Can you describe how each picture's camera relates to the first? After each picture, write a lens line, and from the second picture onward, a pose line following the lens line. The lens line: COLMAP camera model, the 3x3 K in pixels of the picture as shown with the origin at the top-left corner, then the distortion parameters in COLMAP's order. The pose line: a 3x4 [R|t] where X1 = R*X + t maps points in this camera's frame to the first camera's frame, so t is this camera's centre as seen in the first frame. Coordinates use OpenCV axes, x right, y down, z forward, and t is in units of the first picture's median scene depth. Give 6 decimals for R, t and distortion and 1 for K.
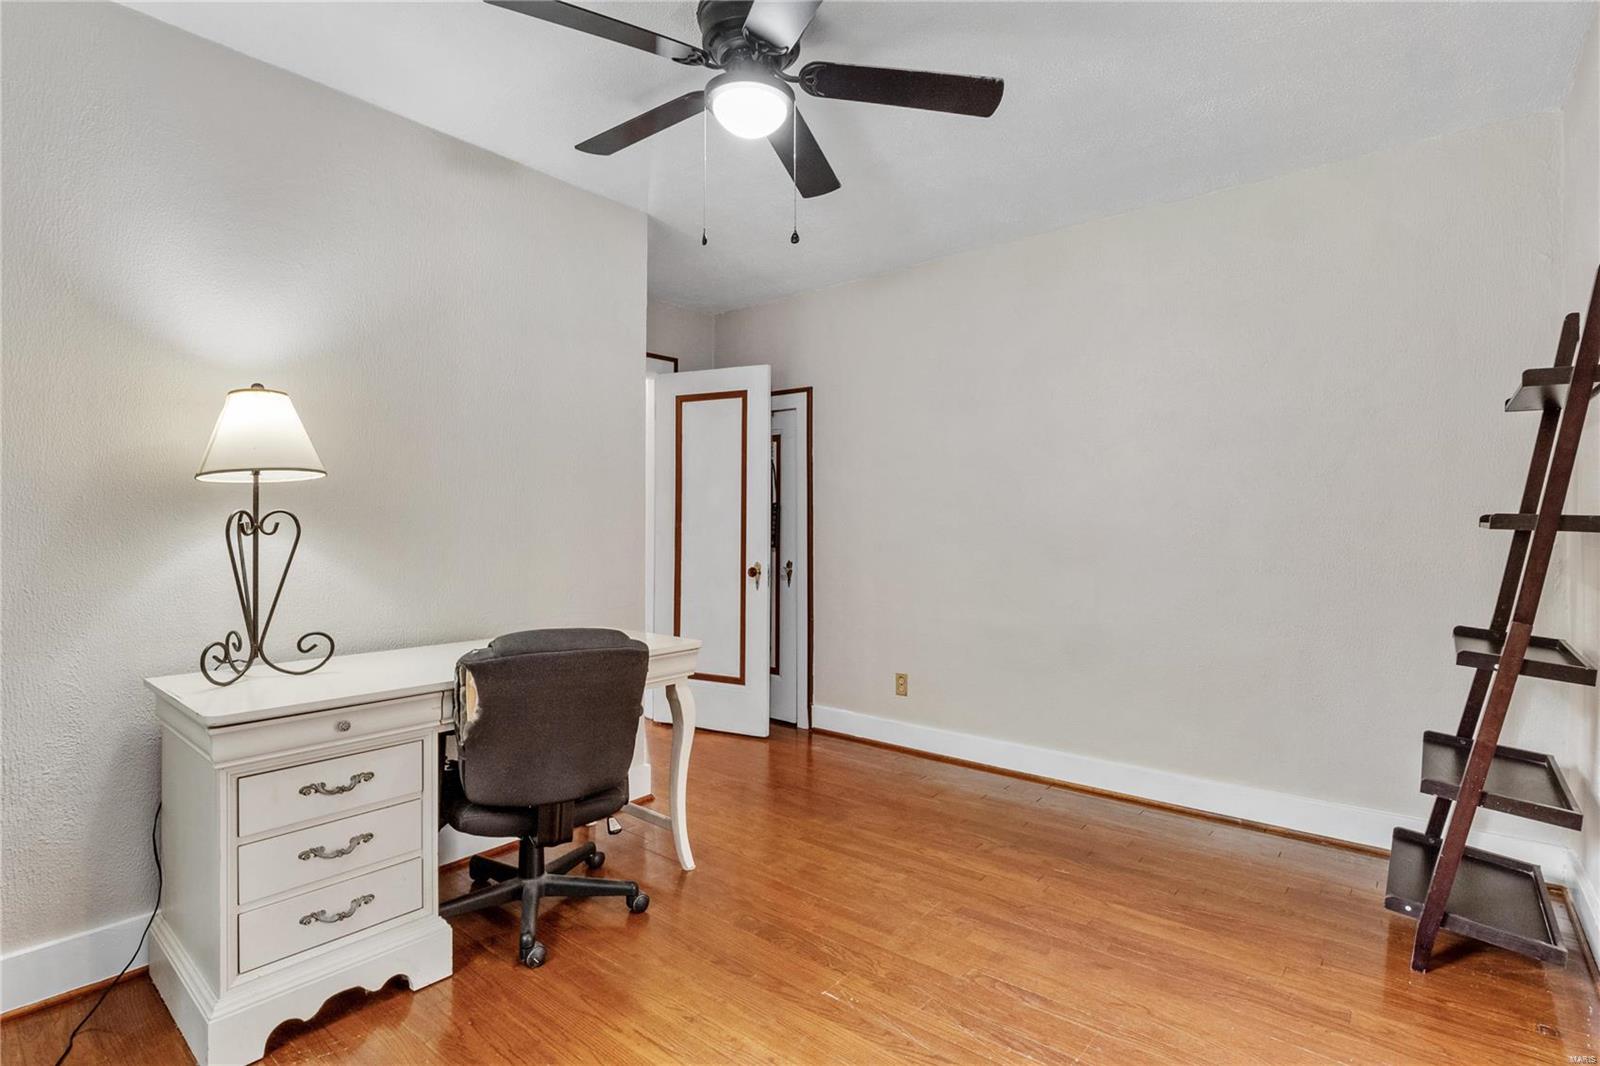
lens RADIAL K [[814.3, 0, 805.4], [0, 814.3, 524.7], [0, 0, 1]] dist [0.014277, -0.014923]
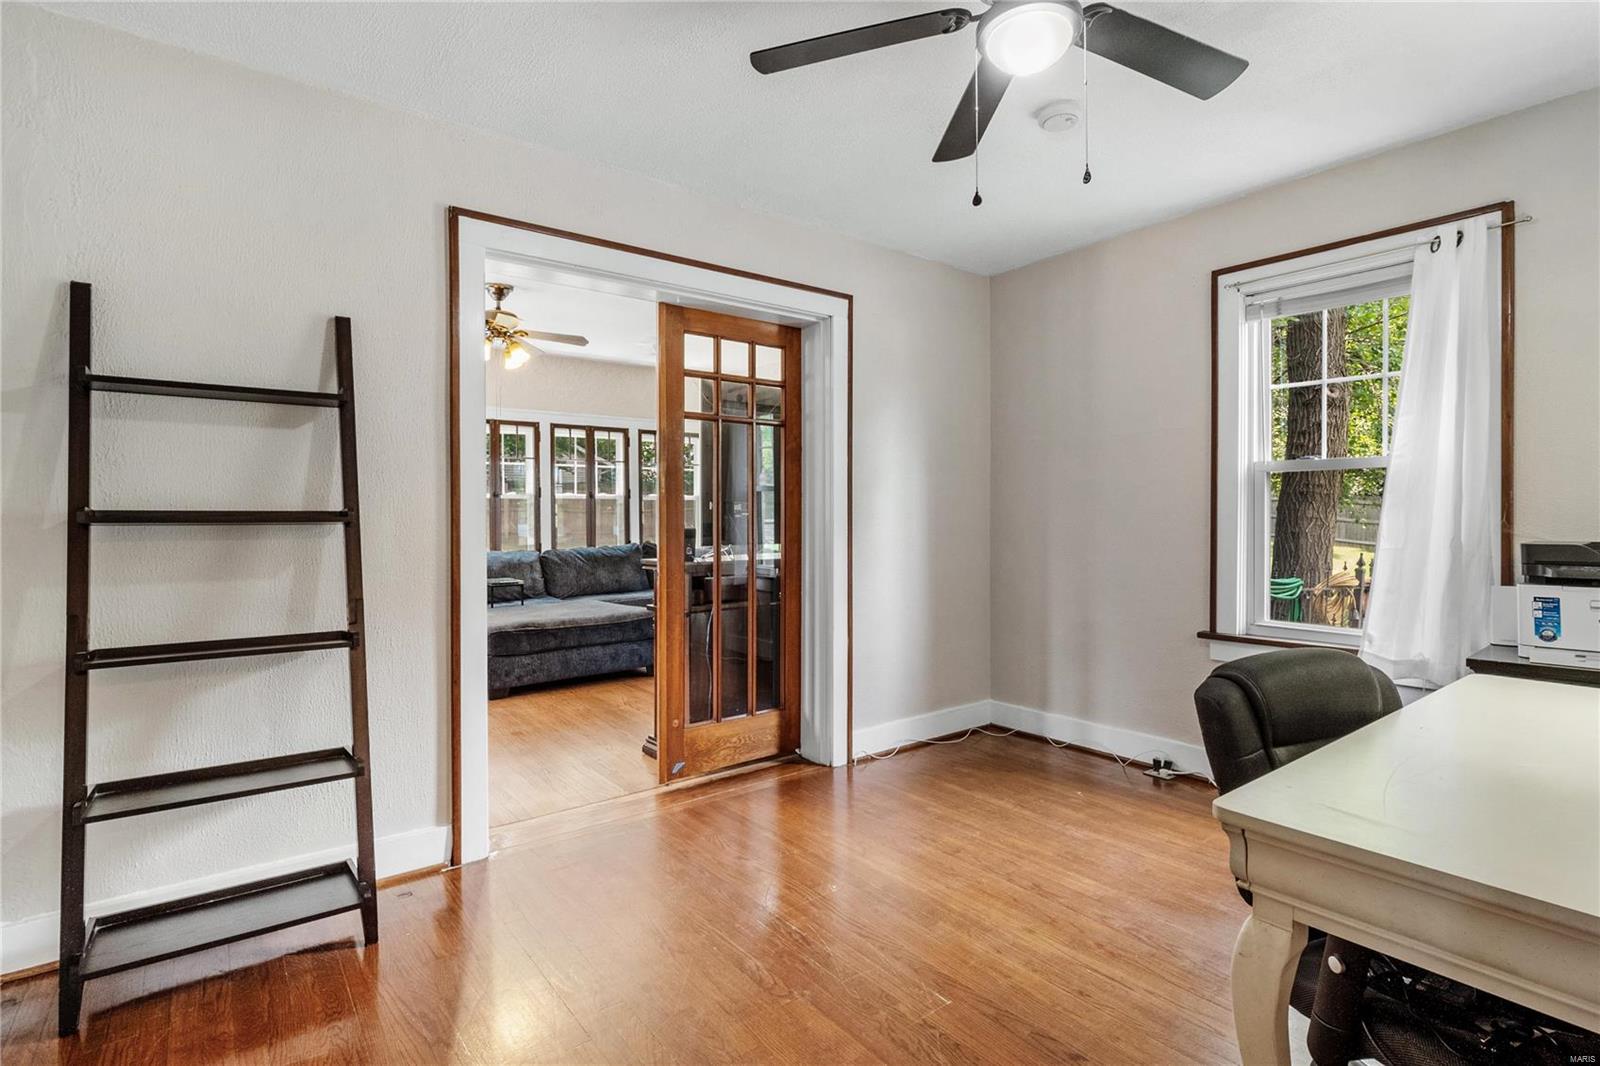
lens RADIAL K [[814.3, 0, 805.4], [0, 814.3, 524.7], [0, 0, 1]] dist [0.014277, -0.014923]
pose [[-0.976425, -0.002003, 0.215846, -0.019023], [-0.000632, 0.999979, 0.006421, 0.001142], [-0.215854, 0.006133, -0.976406, 2.018046]]
